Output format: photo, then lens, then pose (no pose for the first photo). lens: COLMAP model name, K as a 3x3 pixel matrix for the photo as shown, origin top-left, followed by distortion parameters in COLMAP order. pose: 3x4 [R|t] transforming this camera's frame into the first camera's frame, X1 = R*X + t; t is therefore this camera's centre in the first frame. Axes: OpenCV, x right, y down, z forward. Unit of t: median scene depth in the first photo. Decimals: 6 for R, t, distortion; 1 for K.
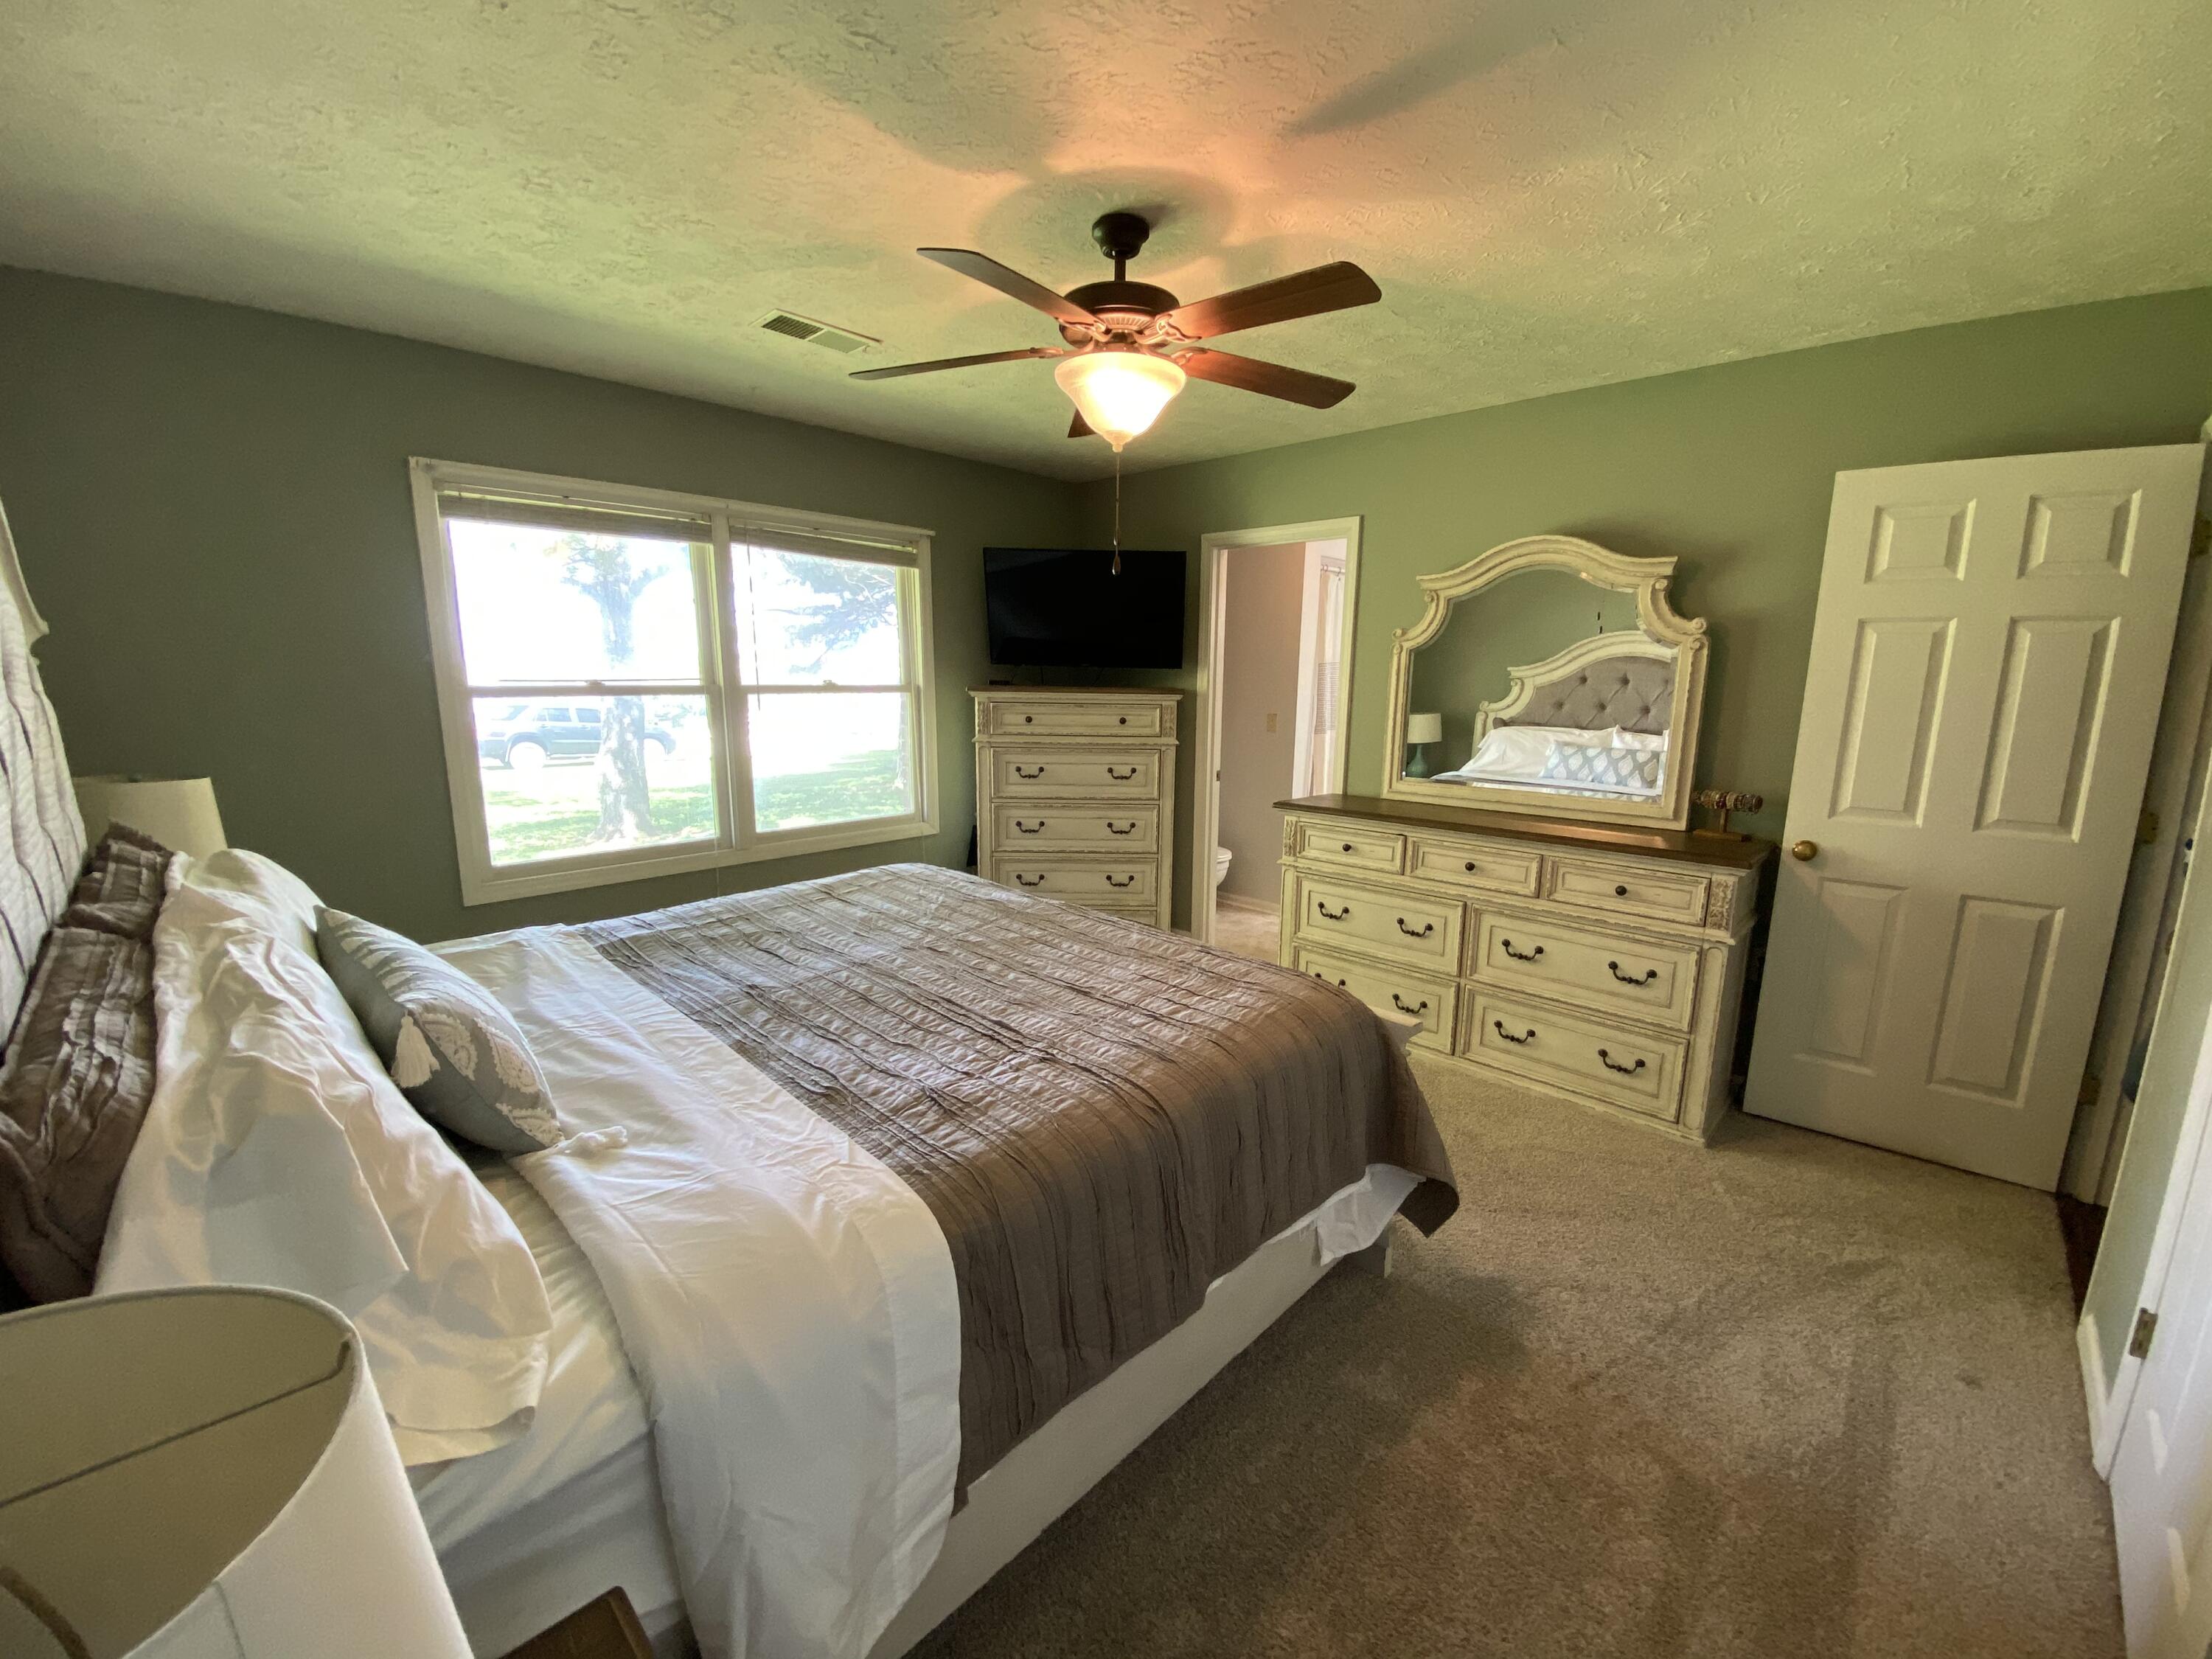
lens RADIAL K [[895.6, 0, 1113.1], [0, 895.6, 831.0], [0, 0, 1]] dist [0.033058, -0.000144]
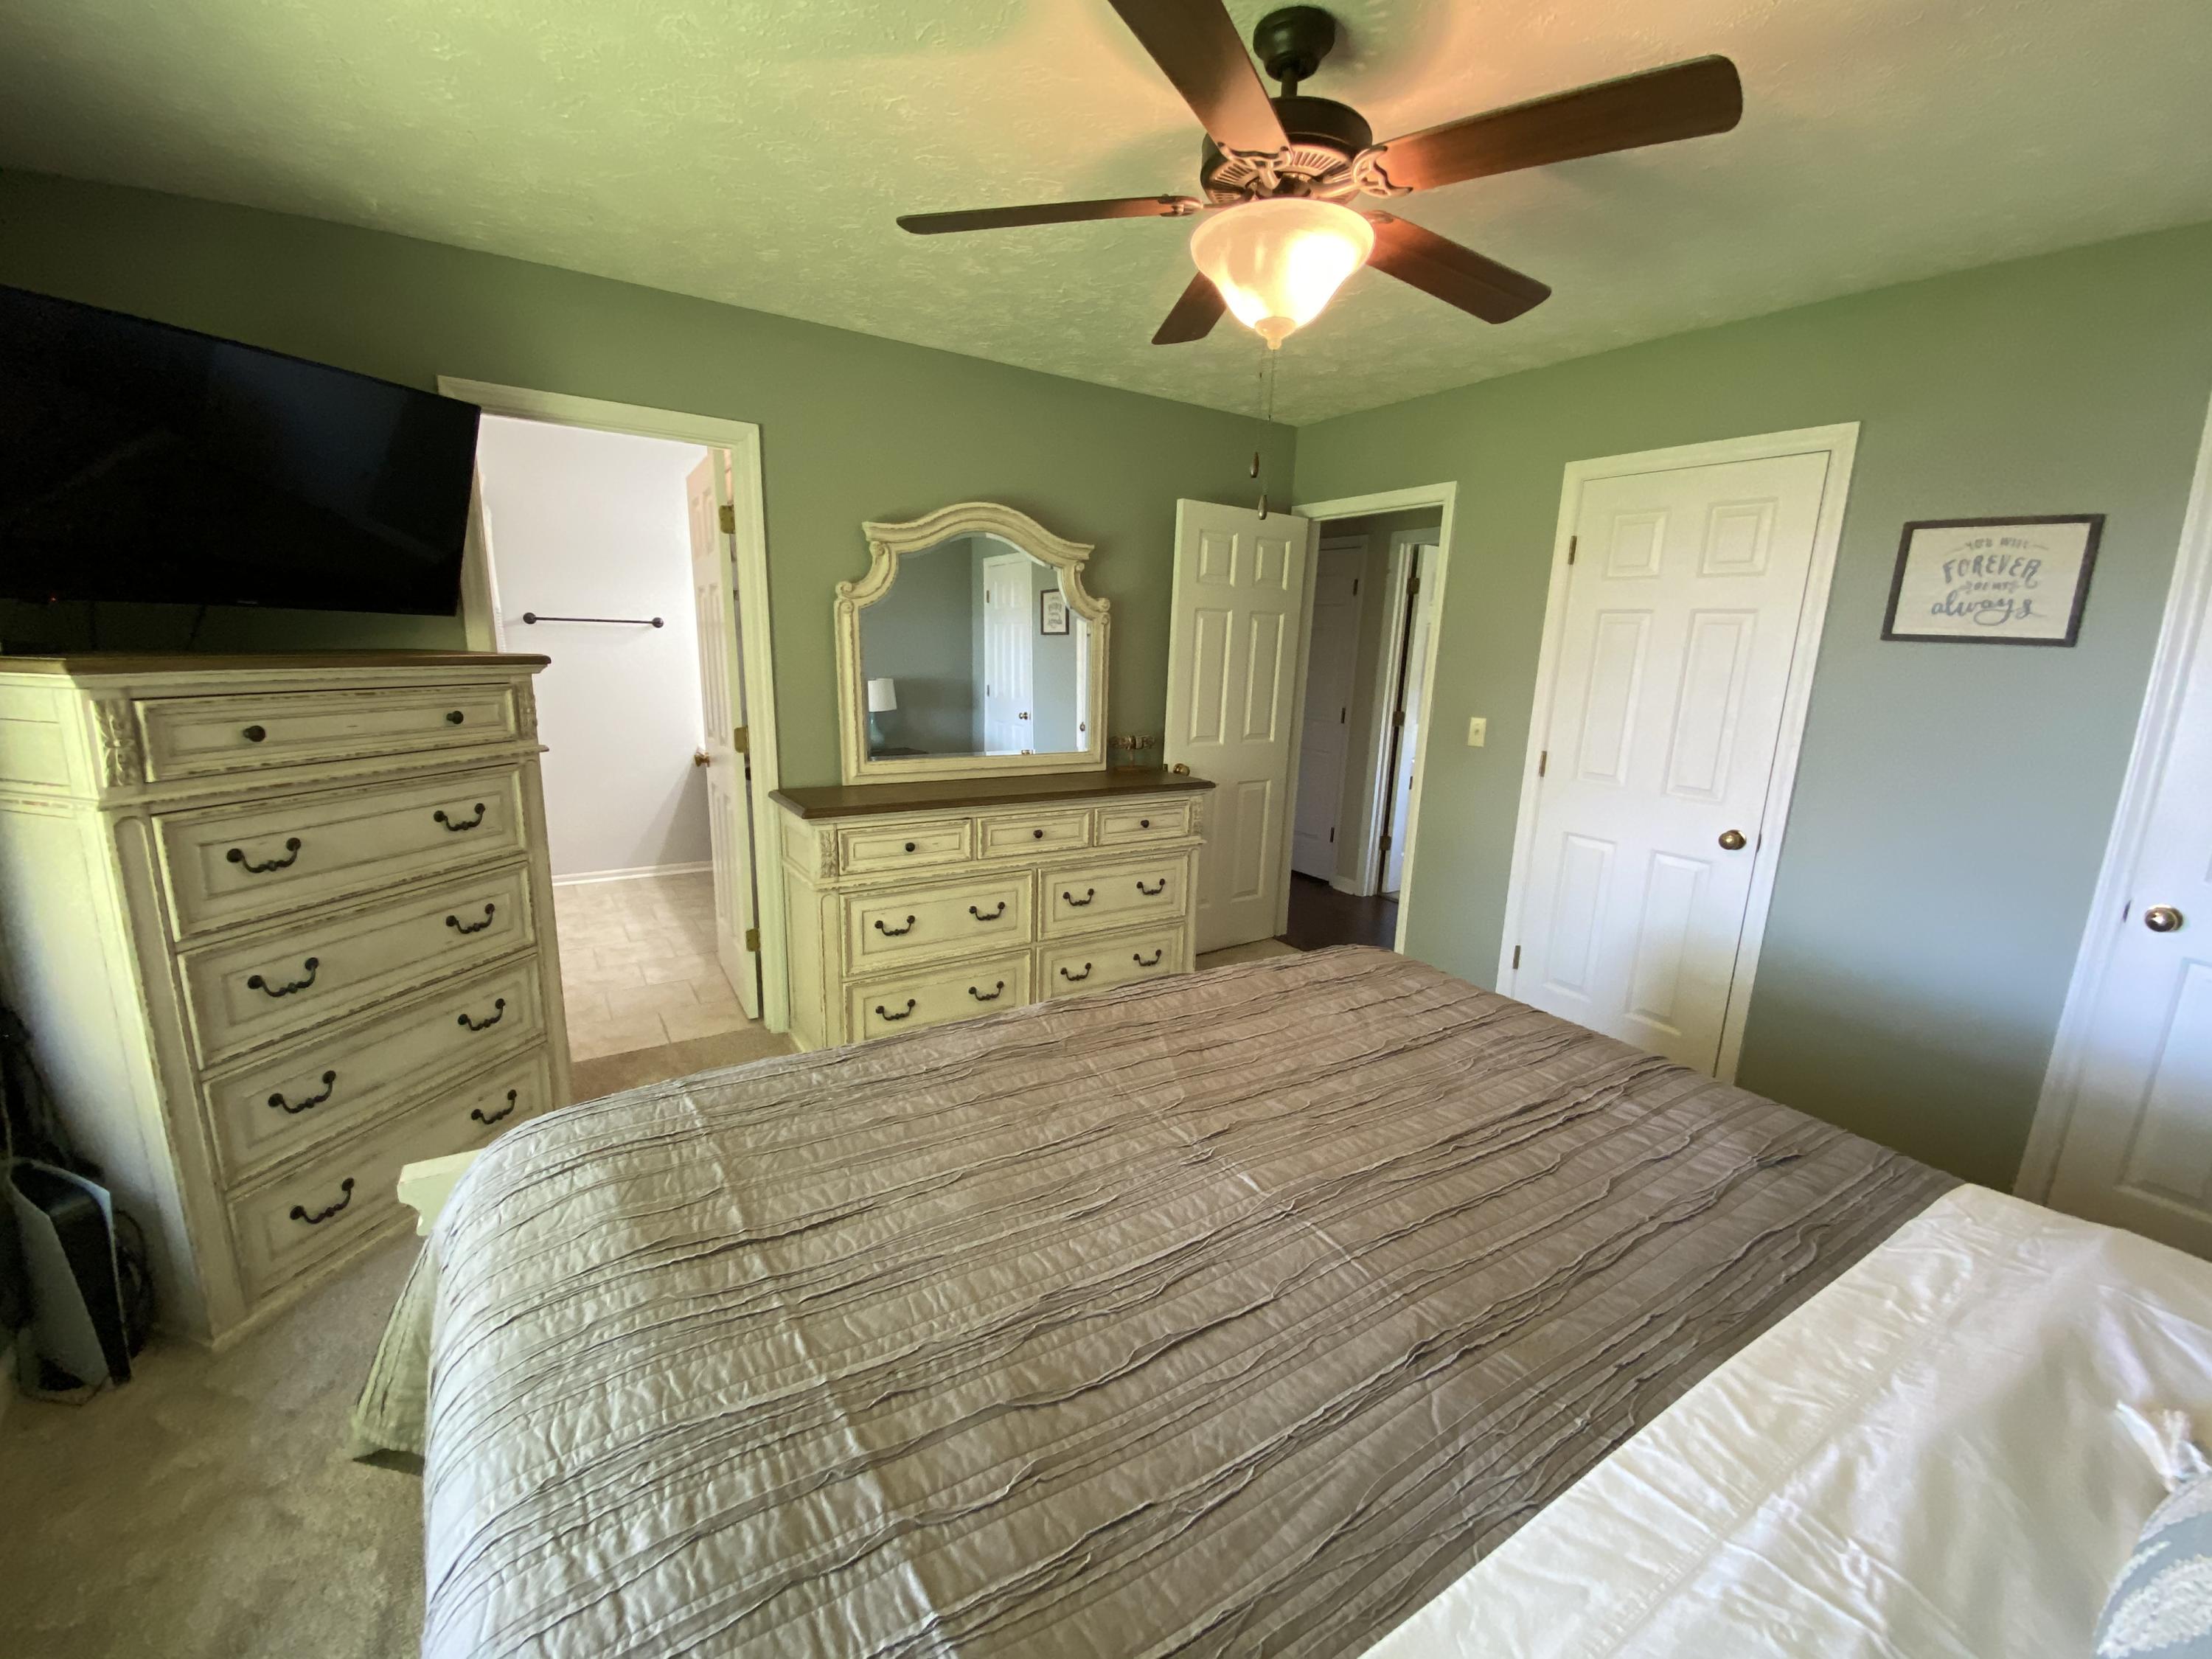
lens RADIAL K [[895.6, 0, 1113.1], [0, 895.6, 831.0], [0, 0, 1]] dist [0.033058, -0.000144]
pose [[0.230358, -0.204859, 0.951298, -0.520573], [0.138606, 0.974529, 0.176298, -0.124384], [-0.963184, 0.091244, 0.252885, 0.631710]]
